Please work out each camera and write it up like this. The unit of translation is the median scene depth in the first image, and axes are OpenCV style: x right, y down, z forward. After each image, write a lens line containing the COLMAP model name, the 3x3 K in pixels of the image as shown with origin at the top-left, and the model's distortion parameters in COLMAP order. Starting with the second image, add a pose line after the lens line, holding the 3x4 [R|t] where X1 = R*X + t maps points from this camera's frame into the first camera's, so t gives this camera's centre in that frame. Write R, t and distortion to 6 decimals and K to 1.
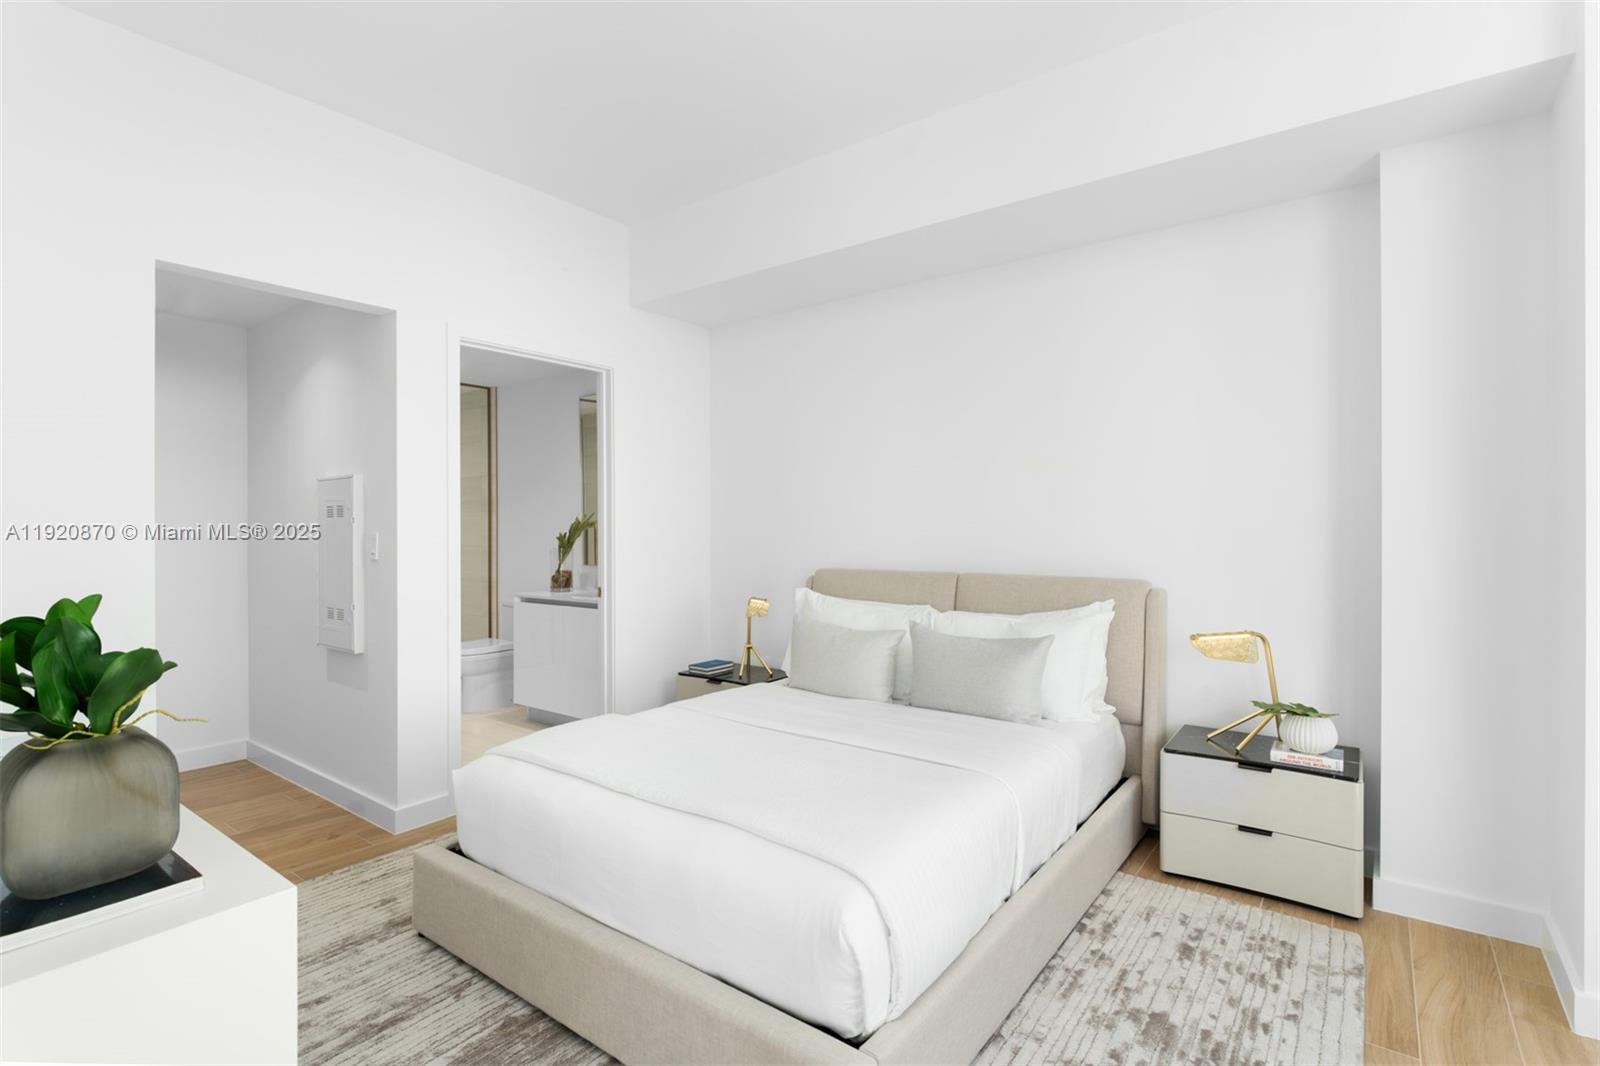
lens RADIAL K [[753.3, 0, 801.2], [0, 753.3, 531.8], [0, 0, 1]] dist [0.000675, -0.000146]
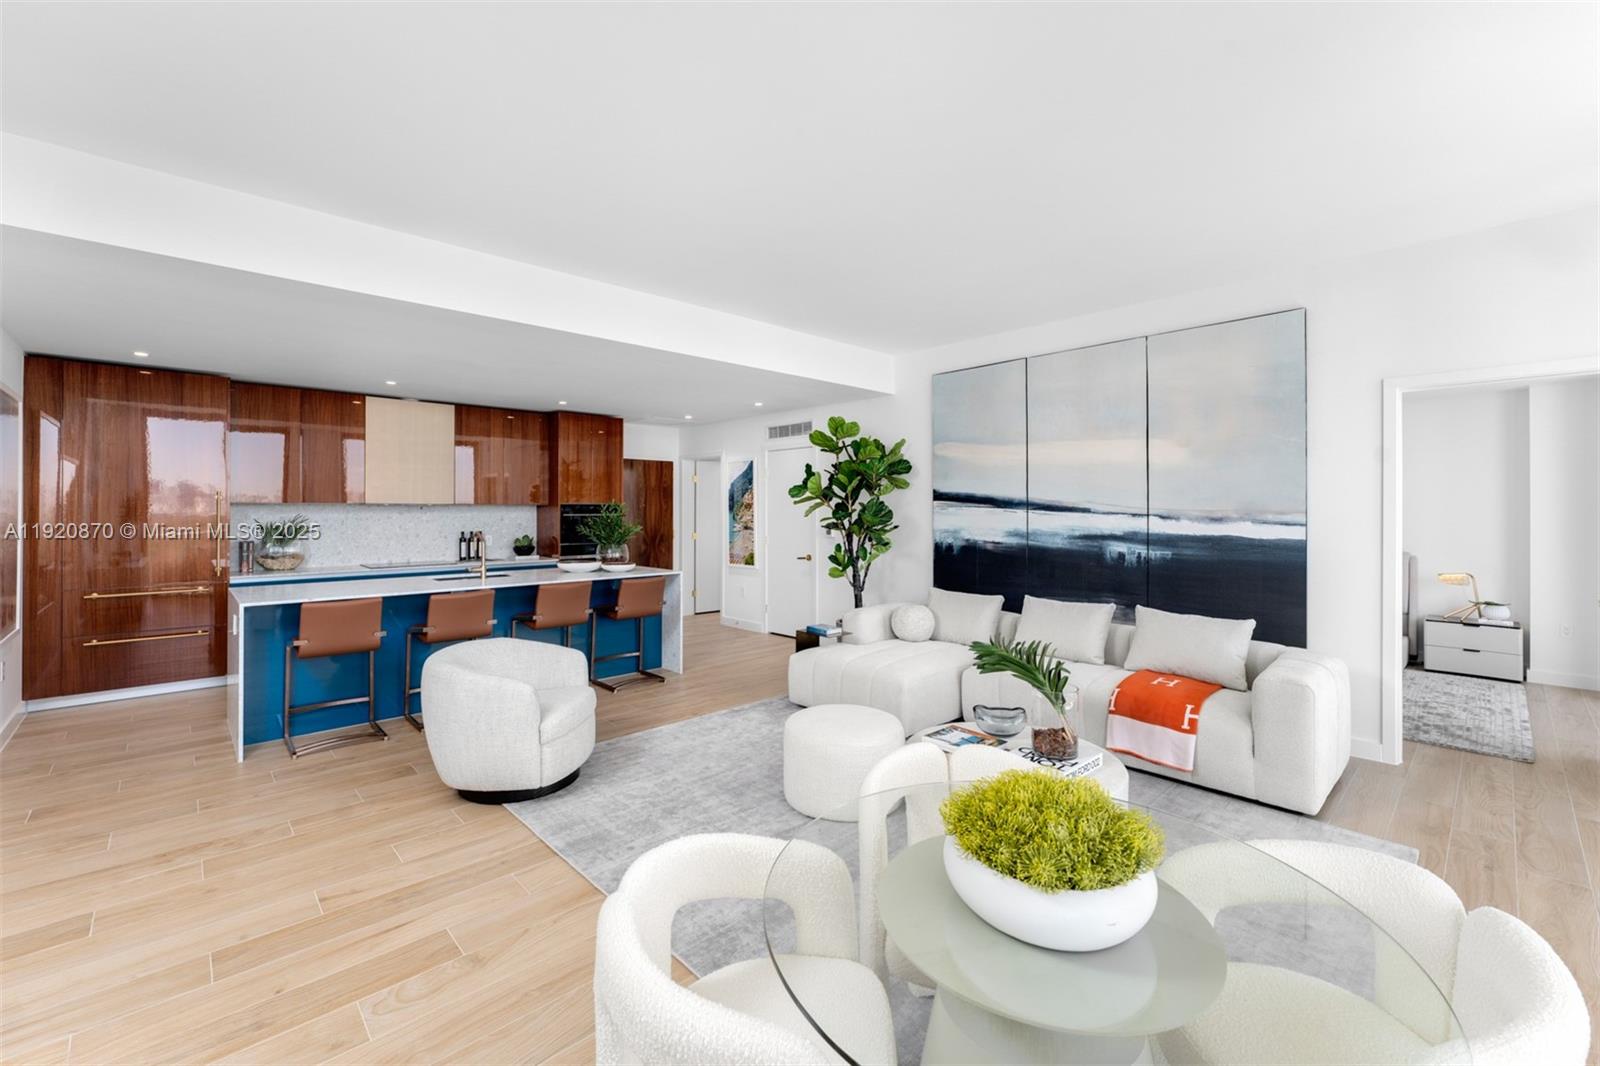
lens RADIAL K [[681.4, 0, 800.0], [0, 681.4, 518.3], [0, 0, 1]] dist [0.002185, 0.000079]
pose [[0.987941, 0.001094, -0.154825, -1.251514], [-0.002428, 0.999962, -0.008425, -0.017120], [0.154809, 0.008699, 0.987906, -1.587947]]
